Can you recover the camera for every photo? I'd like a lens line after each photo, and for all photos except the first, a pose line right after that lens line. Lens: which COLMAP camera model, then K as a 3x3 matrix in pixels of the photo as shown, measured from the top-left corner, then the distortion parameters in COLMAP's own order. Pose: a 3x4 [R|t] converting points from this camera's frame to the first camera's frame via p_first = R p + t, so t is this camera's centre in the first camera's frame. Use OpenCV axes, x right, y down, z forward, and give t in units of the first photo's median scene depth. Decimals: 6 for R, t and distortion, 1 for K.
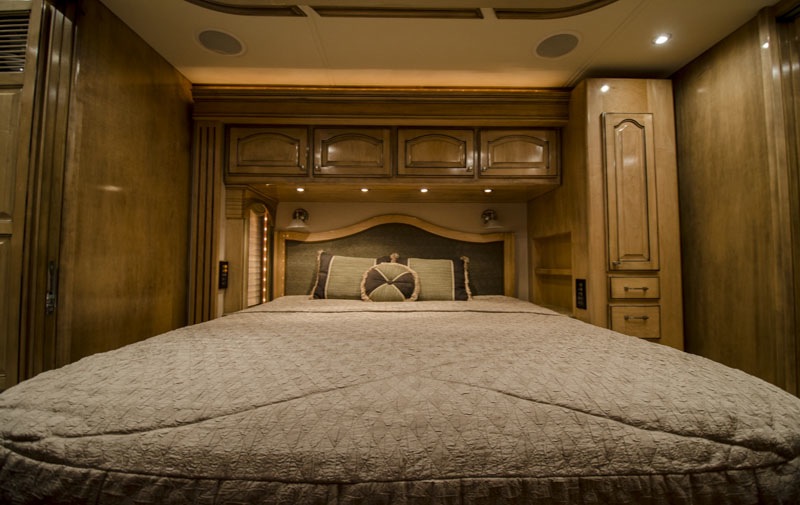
lens RADIAL K [[350.4, 0, 400.0], [0, 350.4, 252.5], [0, 0, 1]] dist [0.018489, -0.016455]
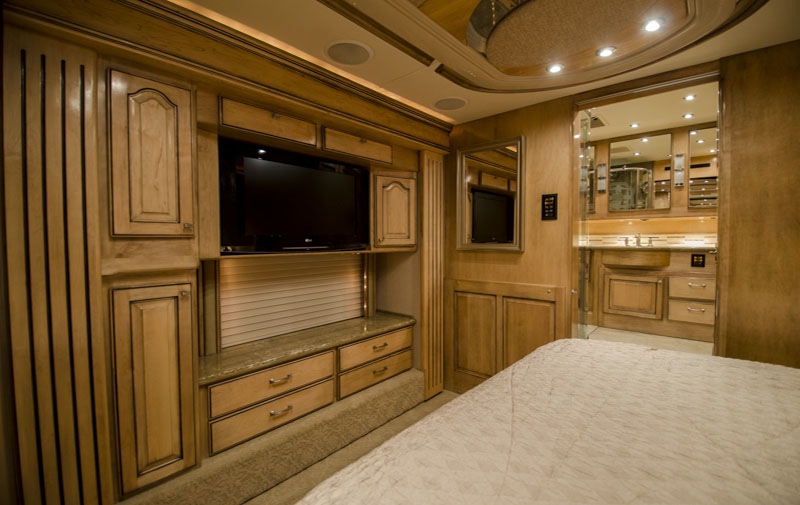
lens RADIAL K [[350.4, 0, 400.0], [0, 350.4, 252.5], [0, 0, 1]] dist [0.018489, -0.016455]
pose [[-0.667378, 0.032238, -0.744021, 0.480770], [0.033799, 0.999344, 0.012983, -0.086336], [0.743952, -0.016482, -0.668030, 0.604252]]
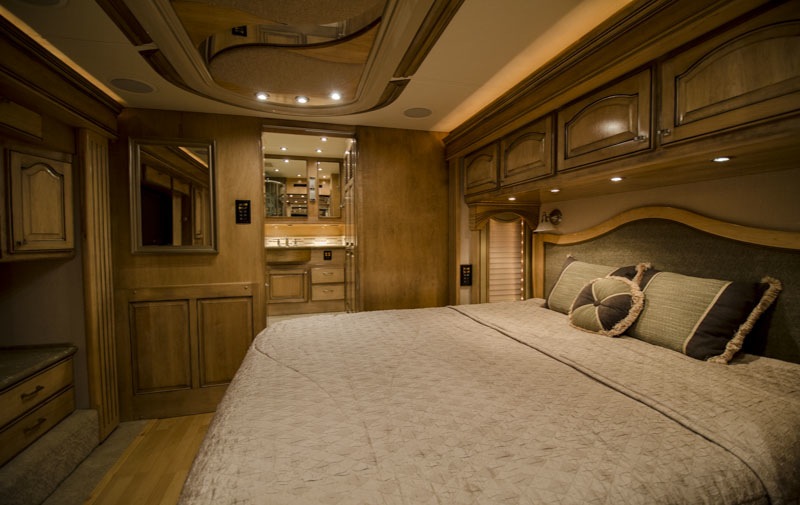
lens RADIAL K [[350.4, 0, 400.0], [0, 350.4, 252.5], [0, 0, 1]] dist [0.018489, -0.016455]
pose [[0.253756, 0.037347, -0.966547, 0.660409], [0.045846, 0.997667, 0.050586, -0.093364], [0.966181, -0.057148, 0.251452, 0.437619]]
